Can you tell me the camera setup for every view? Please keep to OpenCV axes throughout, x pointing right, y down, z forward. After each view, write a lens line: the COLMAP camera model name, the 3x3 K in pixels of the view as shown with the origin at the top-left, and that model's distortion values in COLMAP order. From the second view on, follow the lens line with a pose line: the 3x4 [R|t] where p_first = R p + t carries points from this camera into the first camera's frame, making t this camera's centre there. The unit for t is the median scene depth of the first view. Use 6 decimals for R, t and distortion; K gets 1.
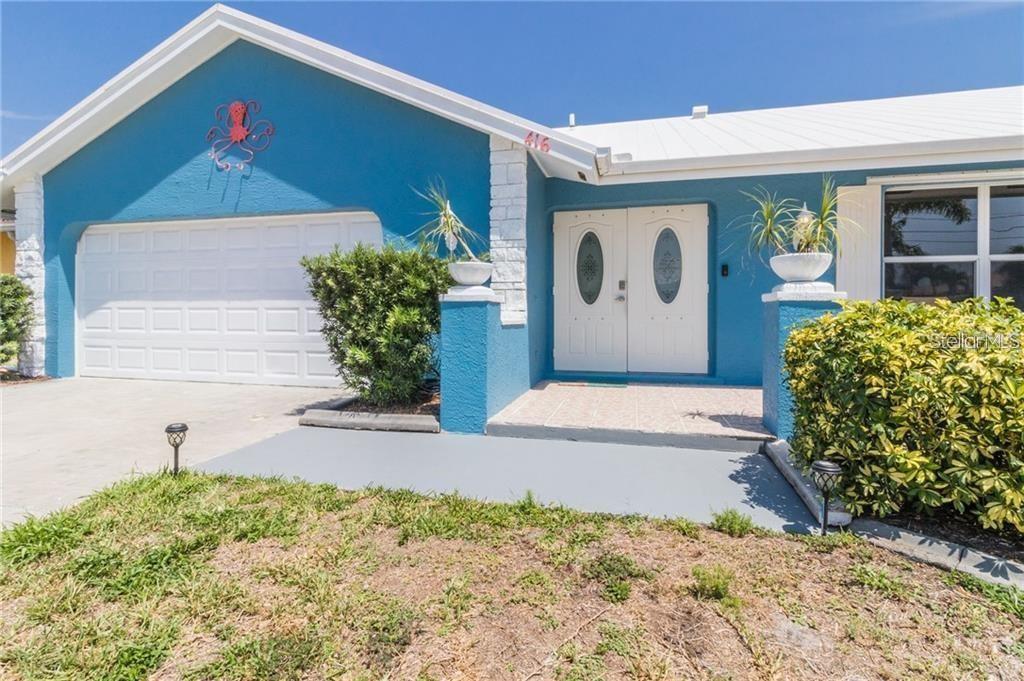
lens RADIAL K [[486.7, 0, 505.1], [0, 486.7, 313.4], [0, 0, 1]] dist [-0.000230, 0.000031]
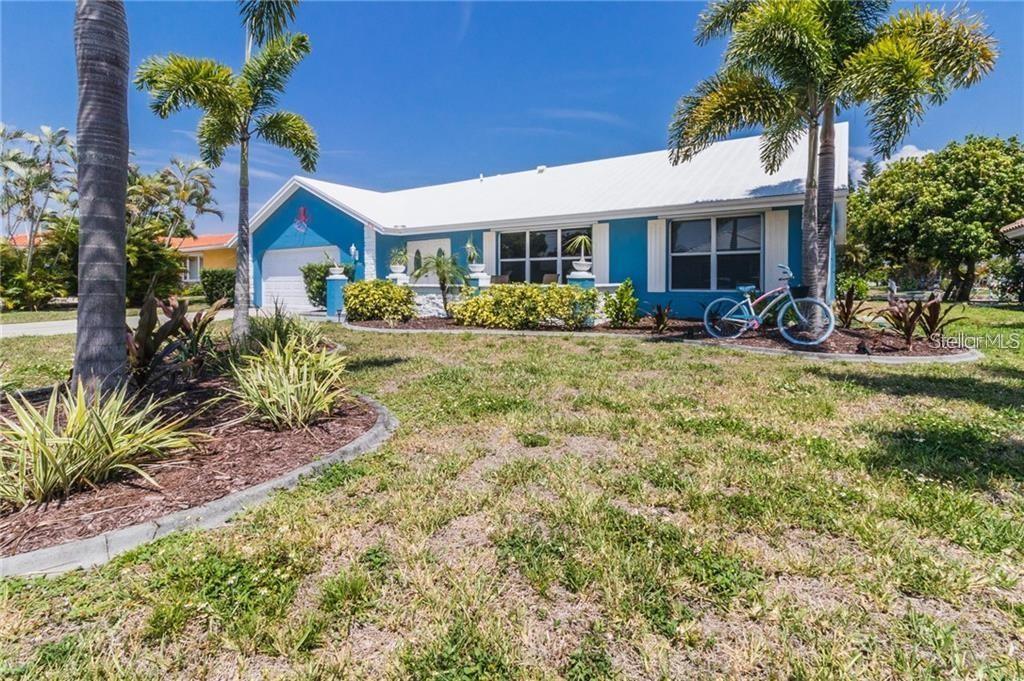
lens RADIAL K [[486.7, 0, 505.1], [0, 486.7, 313.4], [0, 0, 1]] dist [-0.000230, 0.000031]
pose [[0.941752, 0.017191, -0.335869, 1.520233], [0.002607, 0.998290, 0.058405, 0.013631], [0.336298, -0.055879, 0.940096, -1.280295]]
